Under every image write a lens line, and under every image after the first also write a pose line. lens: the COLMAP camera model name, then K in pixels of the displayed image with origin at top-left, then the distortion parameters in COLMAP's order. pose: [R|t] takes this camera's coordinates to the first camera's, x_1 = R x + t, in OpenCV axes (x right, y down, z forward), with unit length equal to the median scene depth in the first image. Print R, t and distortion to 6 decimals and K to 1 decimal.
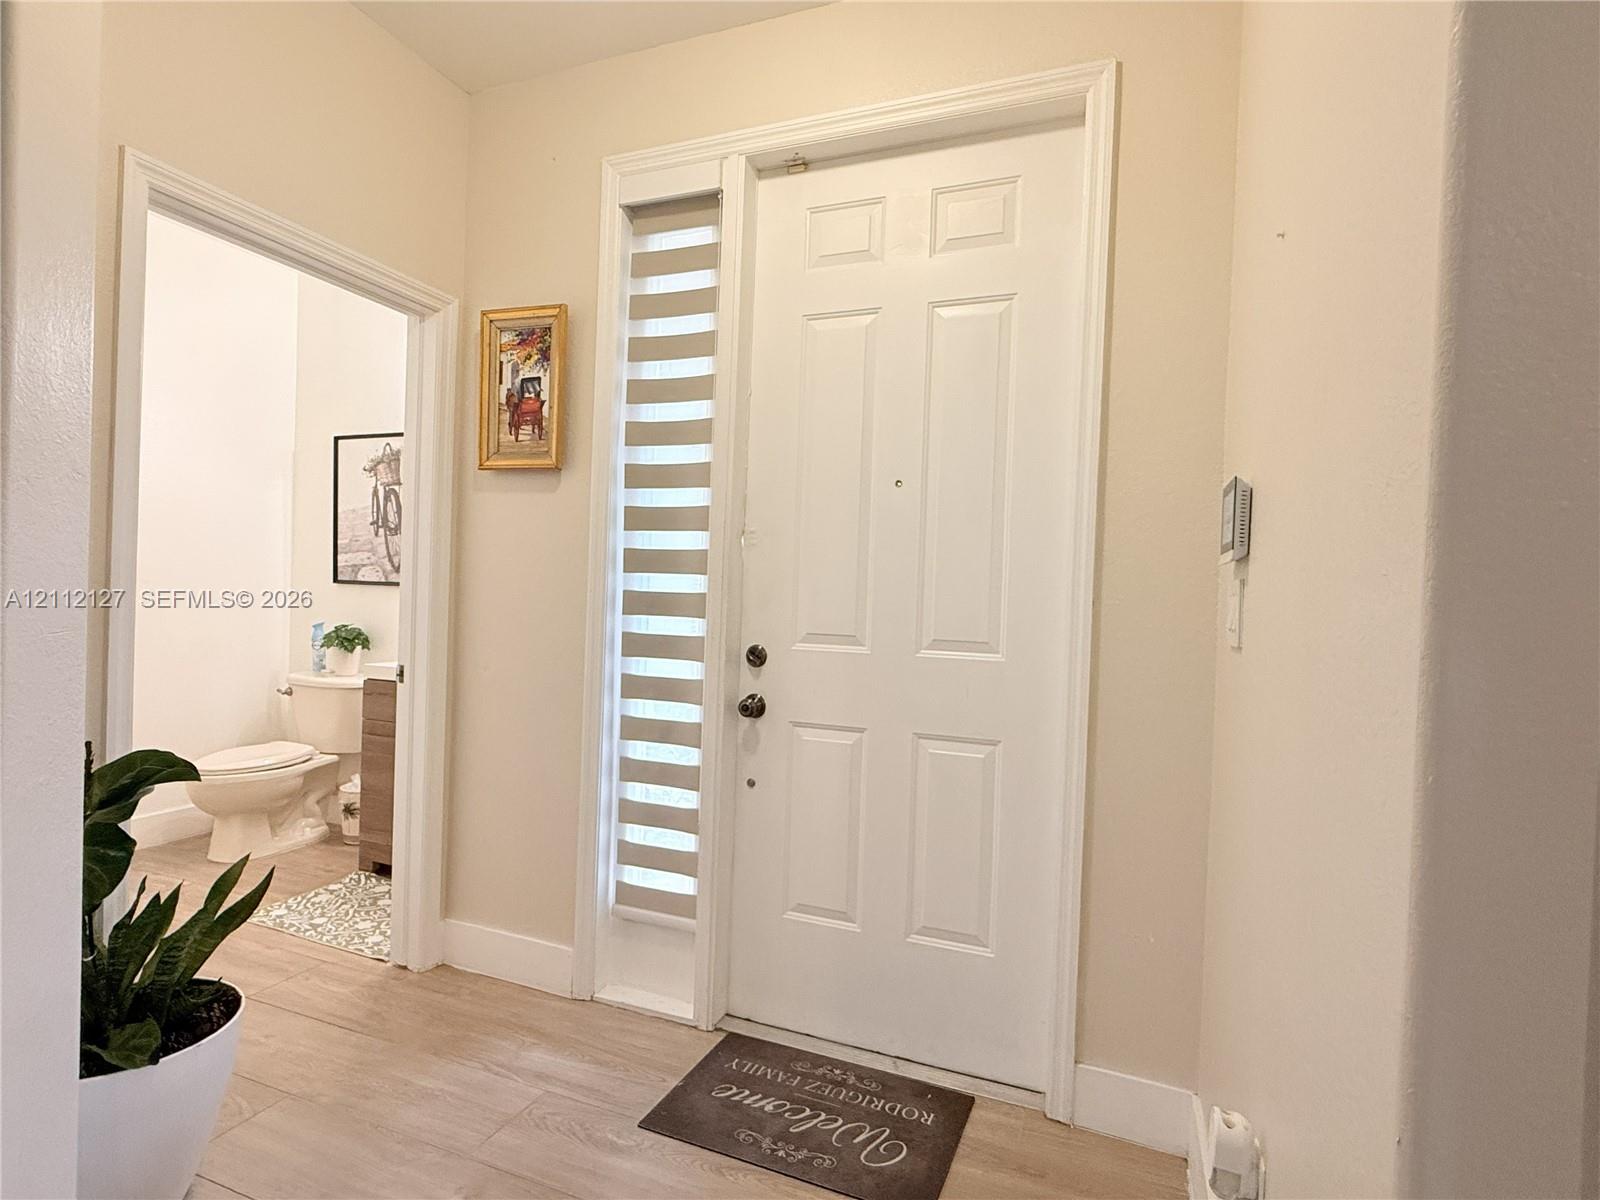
lens RADIAL K [[854.3, 0, 800.0], [0, 854.3, 600.0], [0, 0, 1]] dist [0.000024, 0.000041]
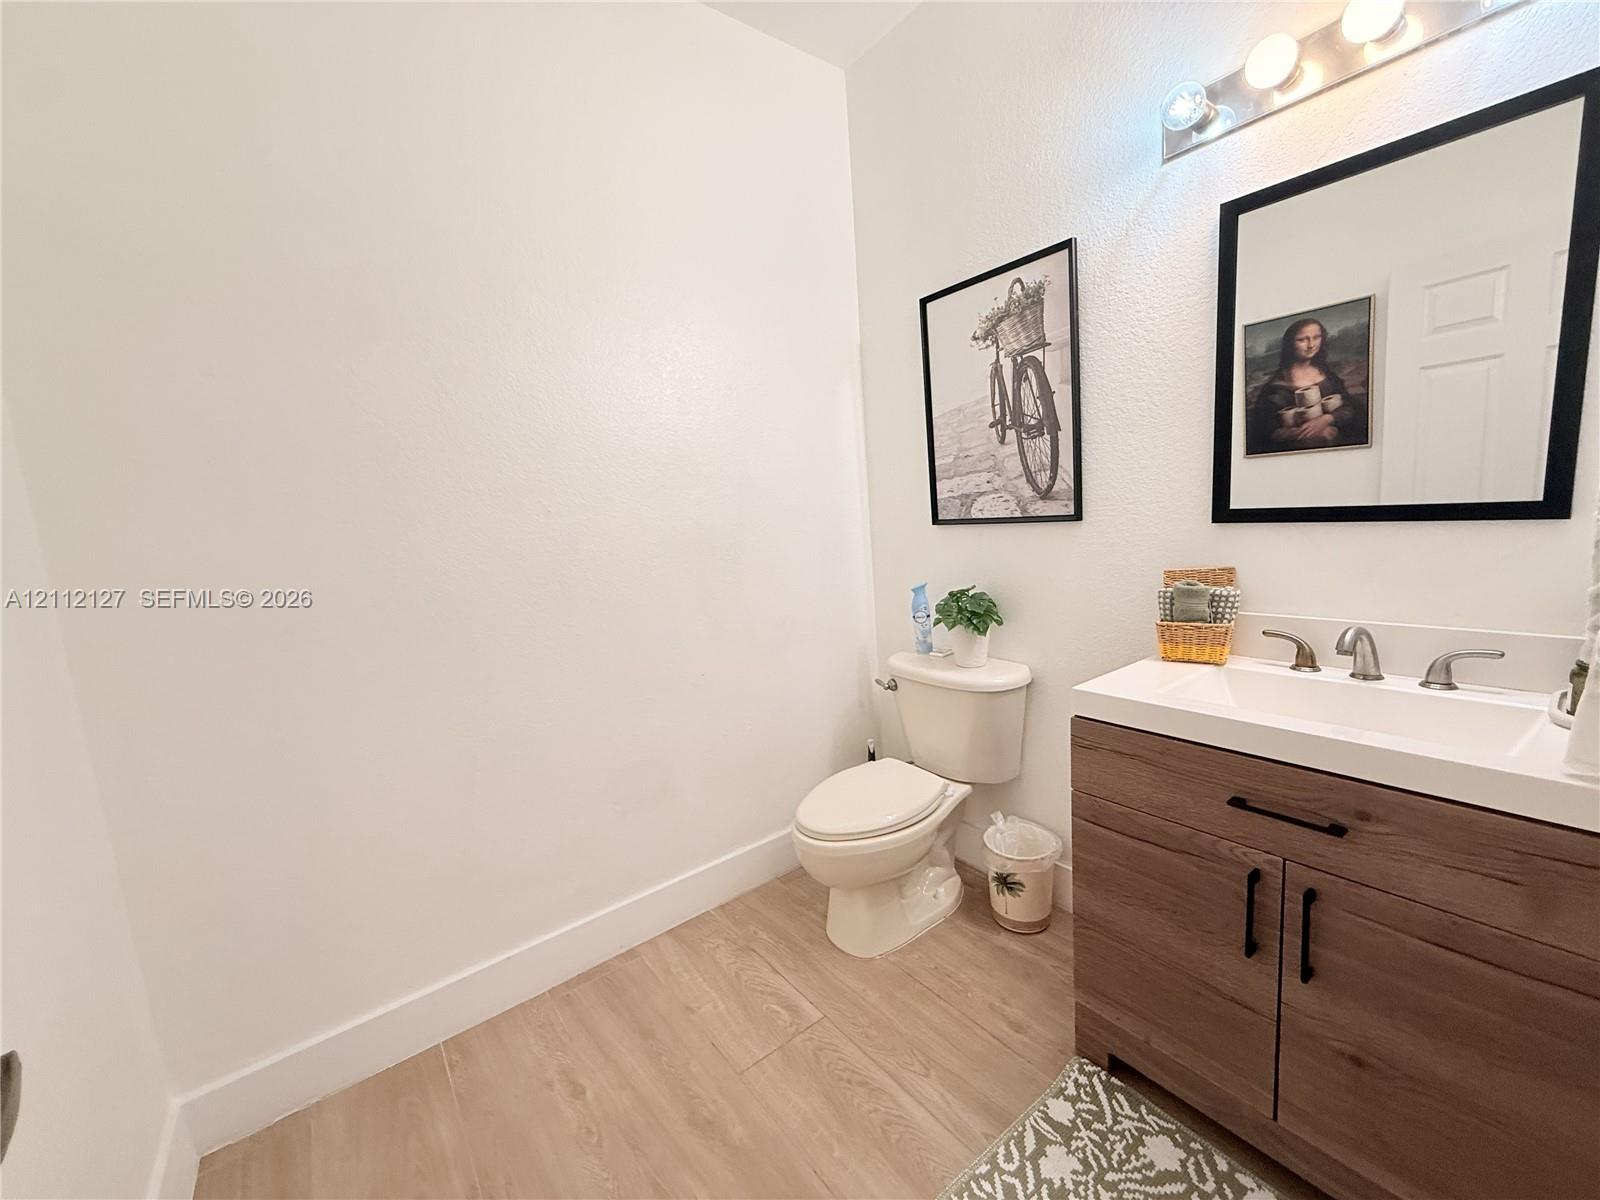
lens RADIAL K [[638.9, 0, 794.7], [0, 638.9, 600.2], [0, 0, 1]] dist [0.000867, 0.000104]
pose [[0.856568, -0.020874, -0.515612, -0.388914], [0.093734, 0.988853, 0.115685, -0.030562], [0.507449, -0.147423, 0.848977, 0.514616]]
